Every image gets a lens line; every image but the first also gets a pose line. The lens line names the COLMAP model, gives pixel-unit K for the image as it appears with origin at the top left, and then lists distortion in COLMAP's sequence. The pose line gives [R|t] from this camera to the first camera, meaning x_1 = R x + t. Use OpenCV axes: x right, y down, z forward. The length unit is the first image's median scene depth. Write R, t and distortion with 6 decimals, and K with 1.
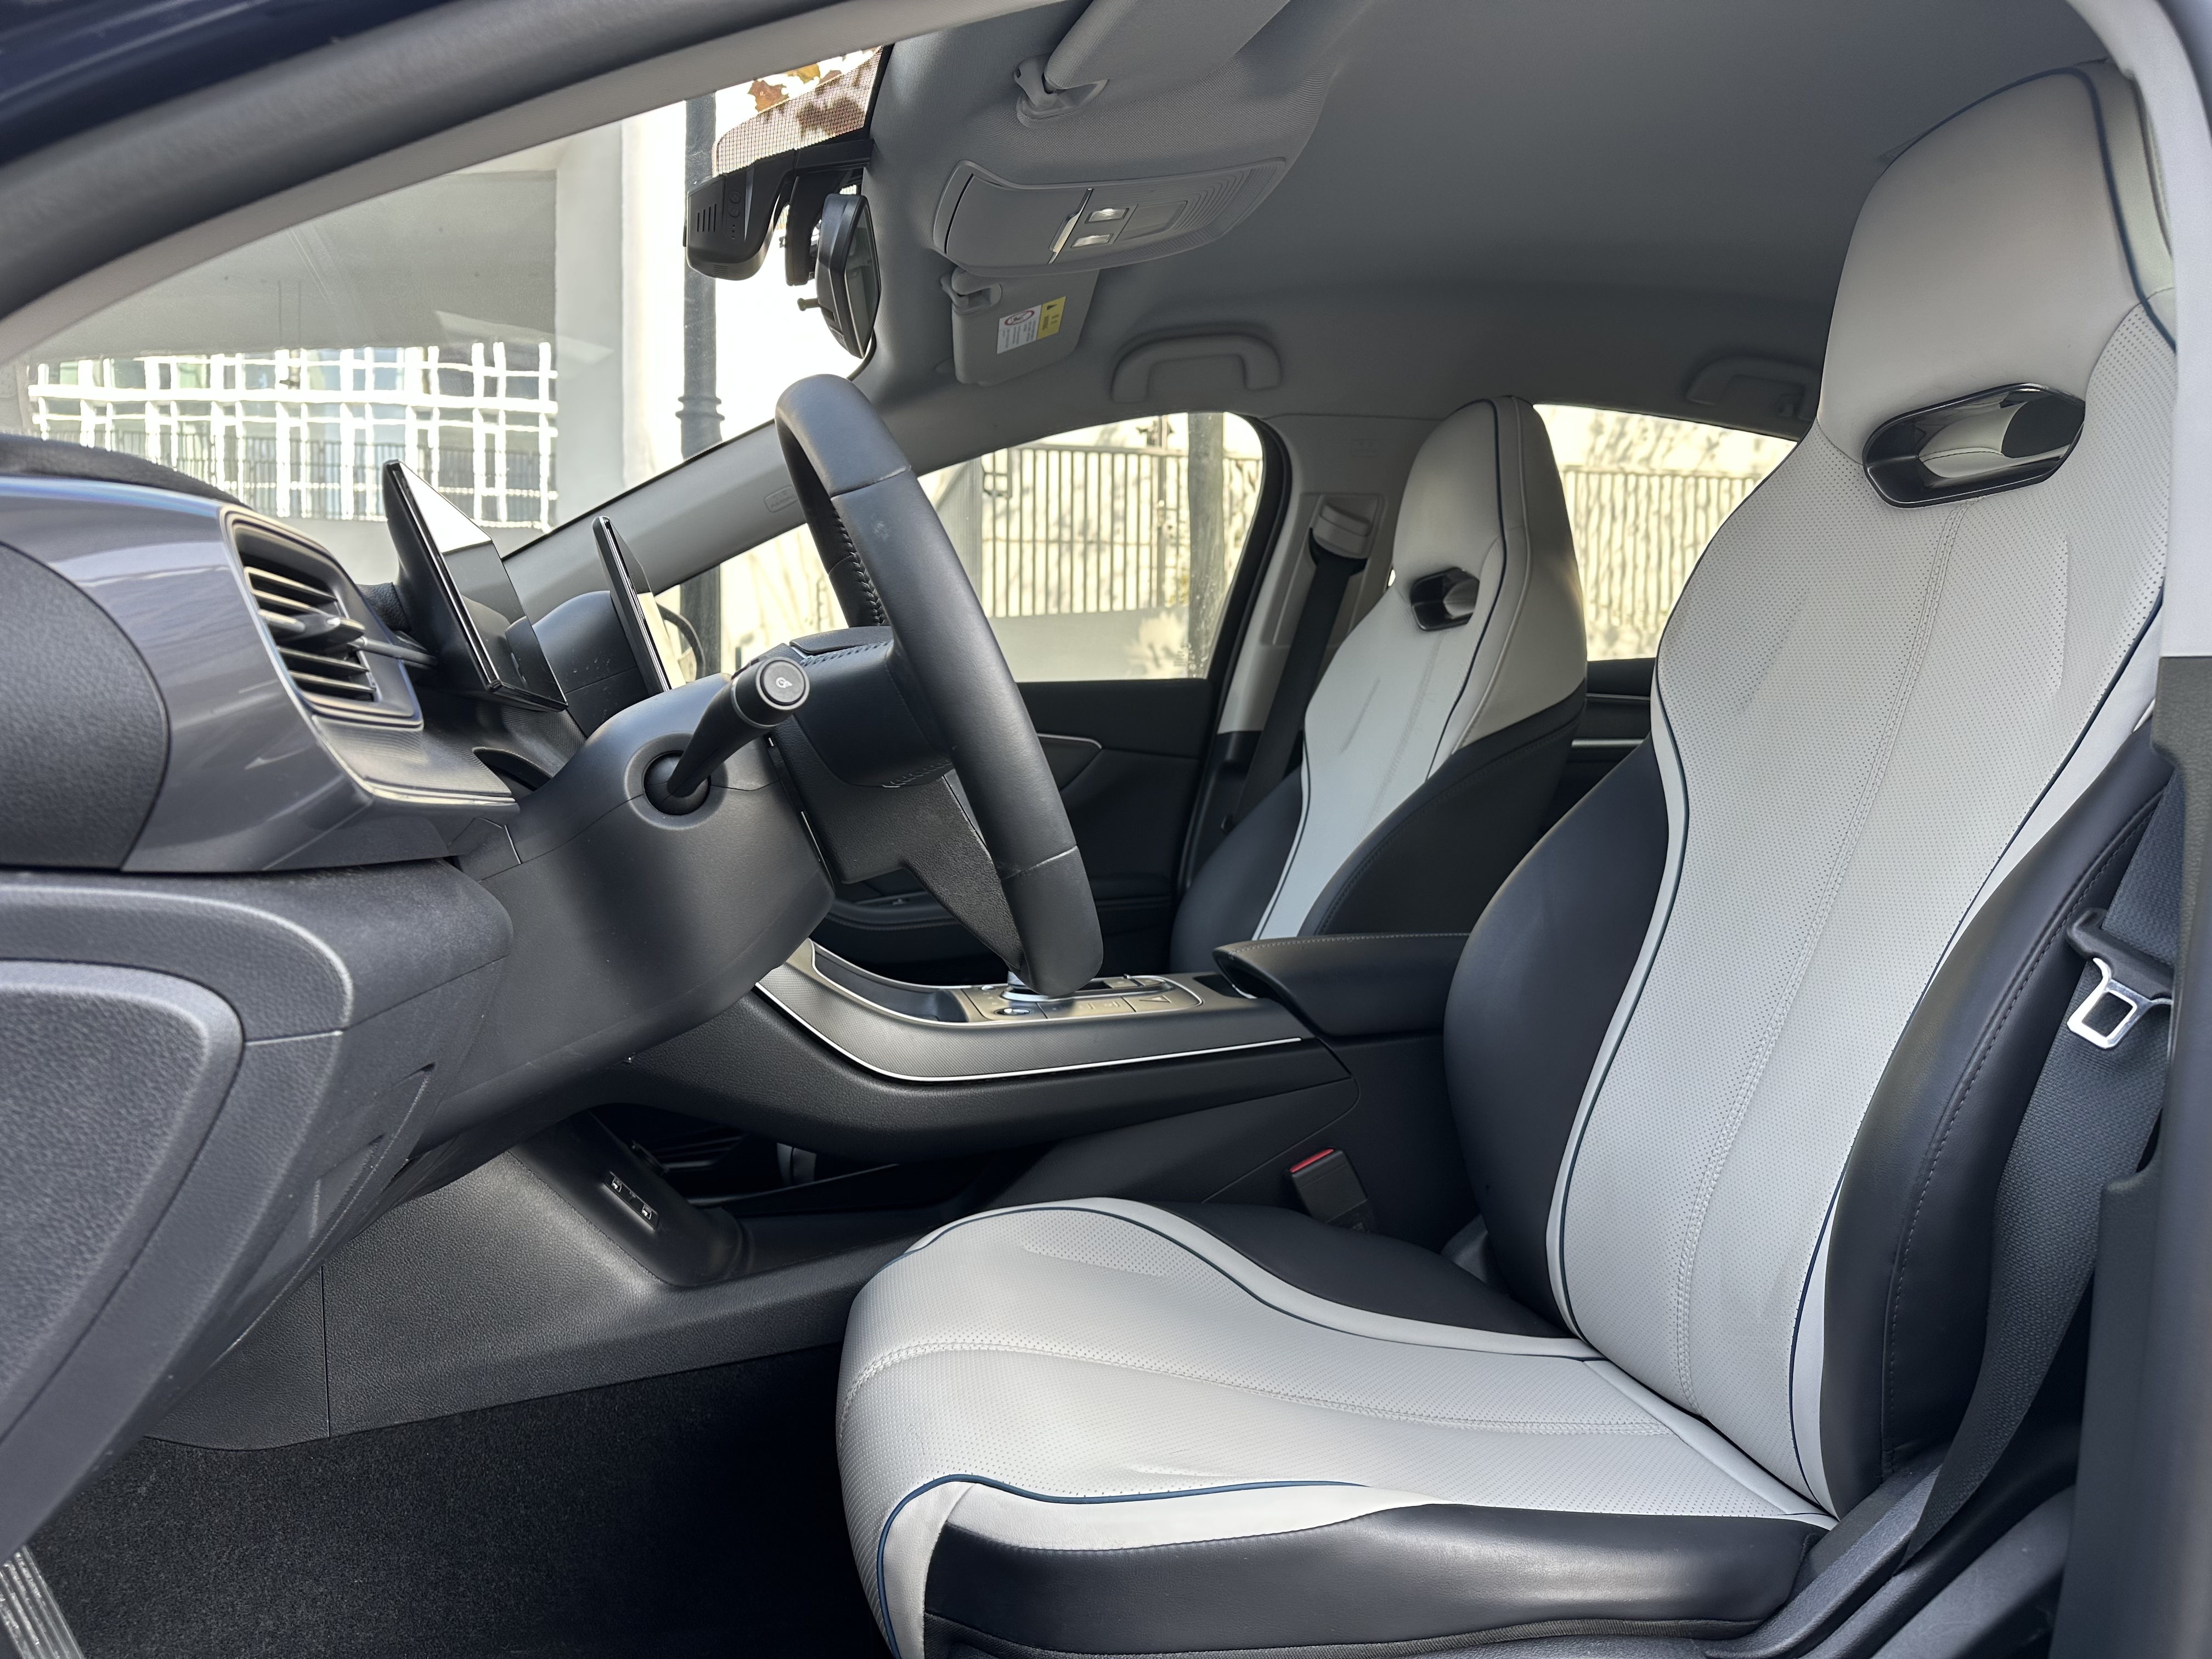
lens RADIAL K [[1552.3, 0, 1110.5], [0, 1552.3, 802.9], [0, 0, 1]] dist [0.145668, -0.264735]
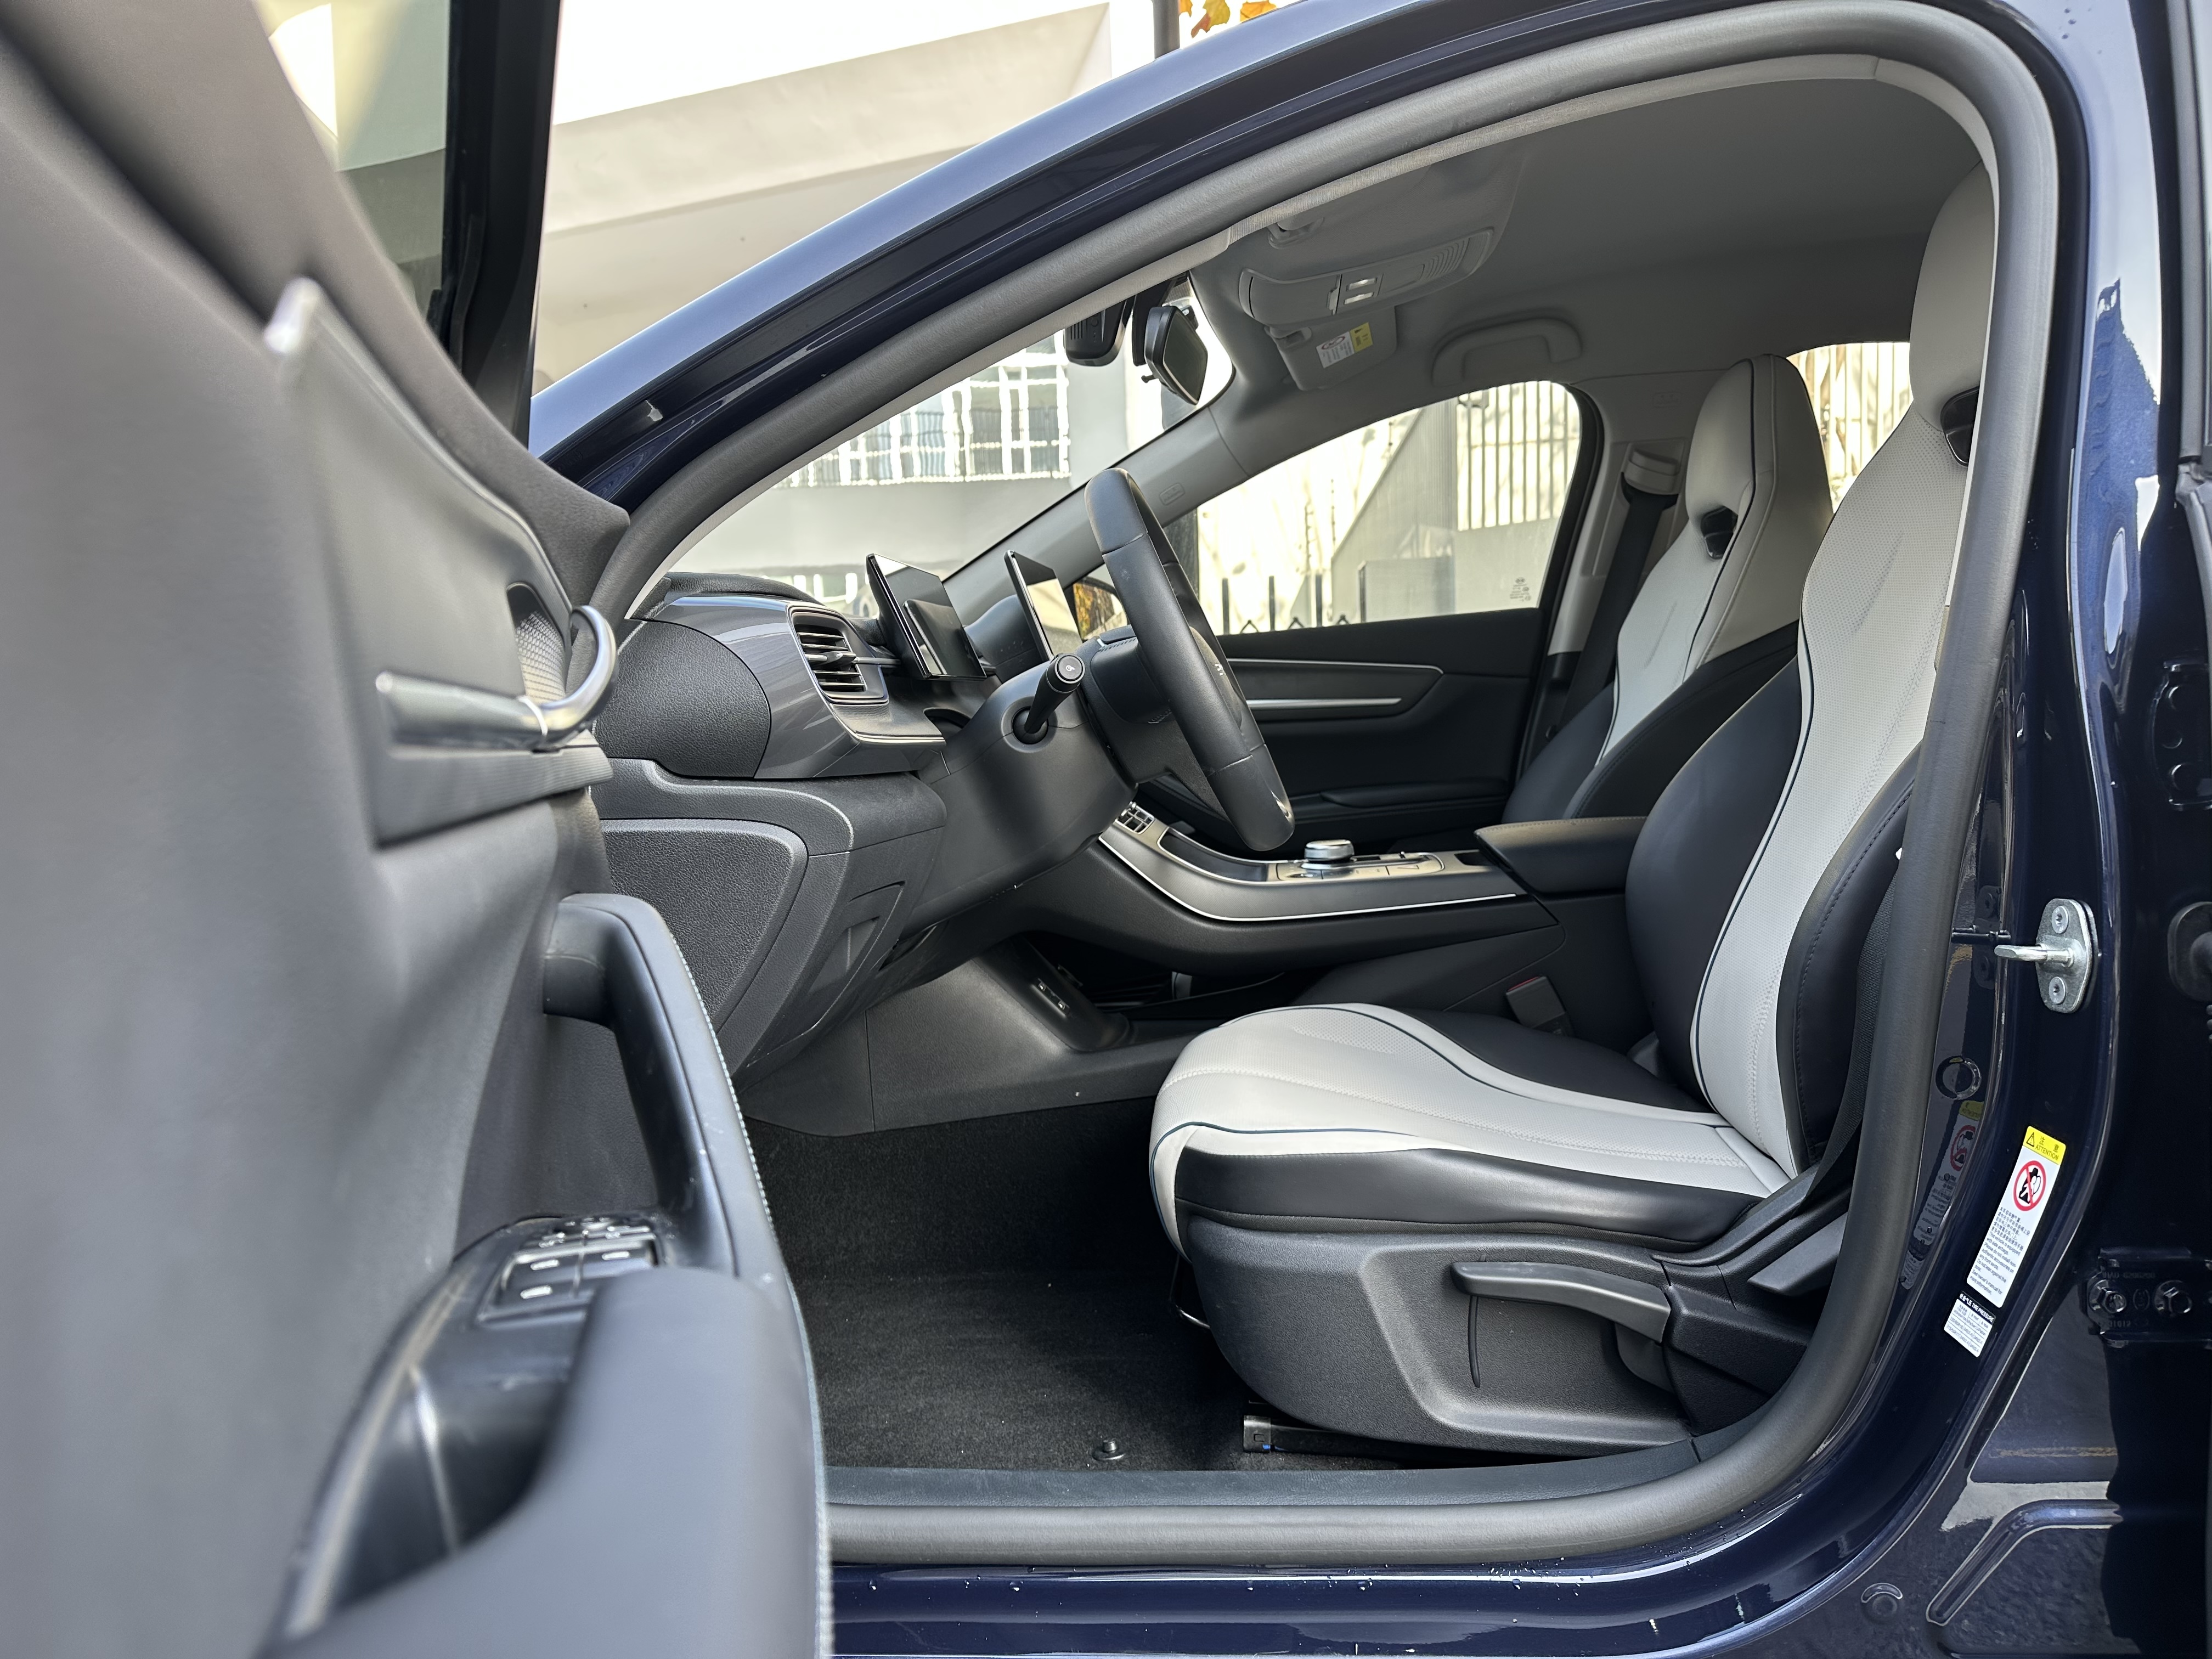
lens RADIAL K [[1546.3, 0, 1116.3], [0, 1546.3, 785.4], [0, 0, 1]] dist [0.144977, -0.315671]
pose [[0.949349, -0.021887, -0.313460, 0.238432], [0.035553, 0.998647, 0.037948, -0.005481], [0.312206, -0.047171, 0.948843, -0.403511]]
